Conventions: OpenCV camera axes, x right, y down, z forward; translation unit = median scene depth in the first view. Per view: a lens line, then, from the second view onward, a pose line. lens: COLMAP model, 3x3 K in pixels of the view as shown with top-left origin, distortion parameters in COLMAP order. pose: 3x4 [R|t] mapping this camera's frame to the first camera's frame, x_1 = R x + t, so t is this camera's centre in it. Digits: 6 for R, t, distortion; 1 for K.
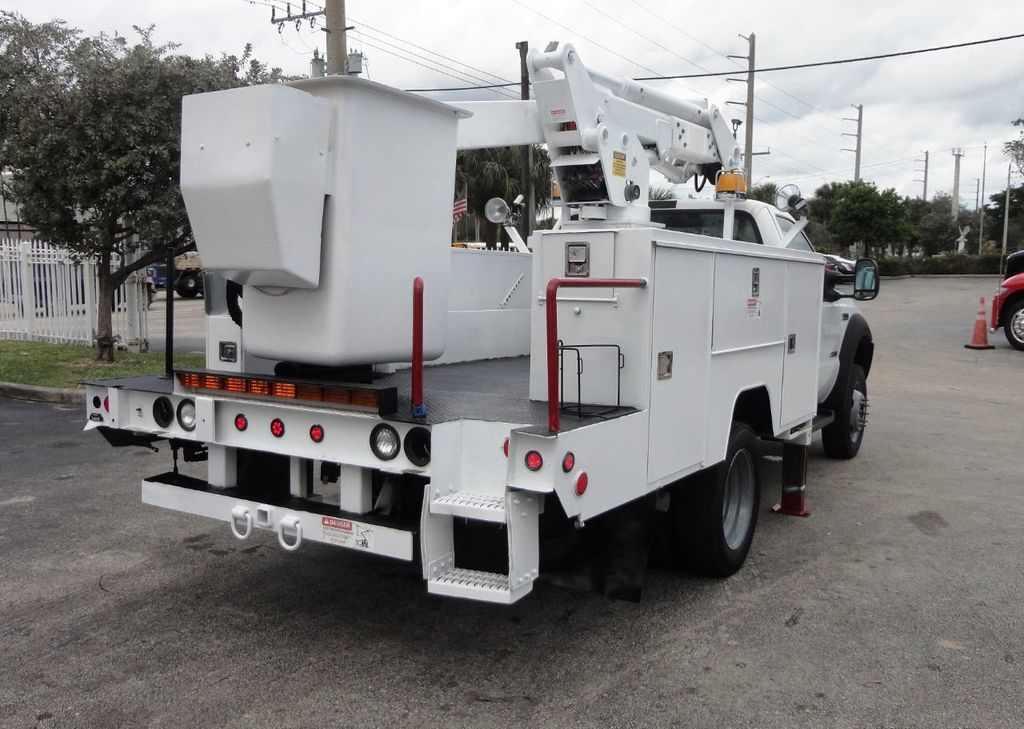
lens RADIAL K [[938.6, 0, 477.0], [0, 938.6, 371.0], [0, 0, 1]] dist [-0.005398, 0.000000]
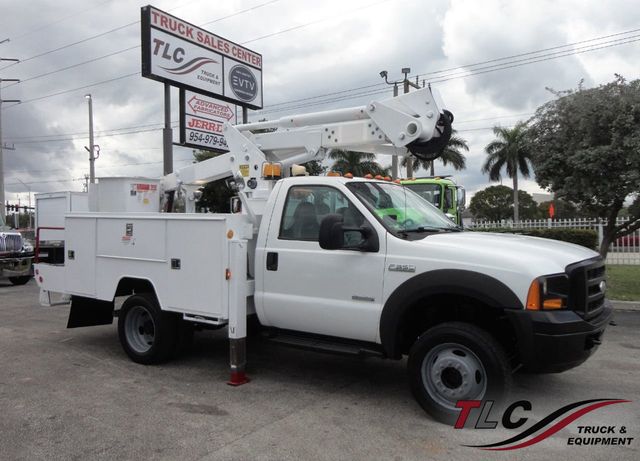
lens RADIAL K [[553.5, 0, 309.7], [0, 553.5, 234.5], [0, 0, 1]] dist [-0.015761, 0.007246]
pose [[-0.029471, 0.012724, -0.999485, 1.223650], [-0.109020, 0.993913, 0.015867, -0.114643], [0.993603, 0.109432, -0.027904, 1.113119]]
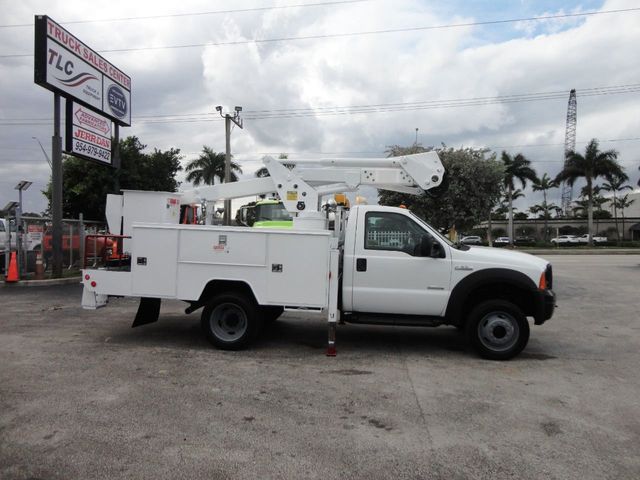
lens RADIAL K [[461.6, 0, 323.1], [0, 461.6, 236.5], [0, 0, 1]] dist [-0.010338, 0.005423]
pose [[0.455796, 0.010962, -0.890017, 1.230841], [-0.116568, 0.992047, -0.047478, -0.056656], [0.882418, 0.125387, 0.453449, 0.489152]]
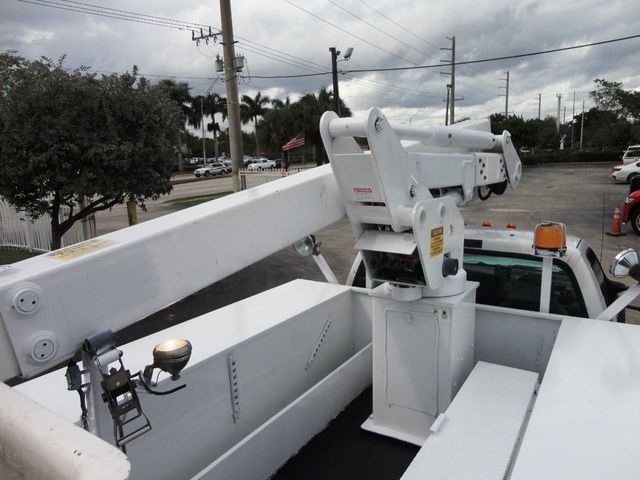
lens RADIAL K [[461.6, 0, 324.7], [0, 461.6, 238.5], [0, 0, 1]] dist [-0.010338, 0.005423]
pose [[0.999234, -0.036816, 0.013261, 0.043505], [0.035900, 0.997321, 0.063735, -0.237858], [-0.015572, -0.063210, 0.997879, 0.556380]]
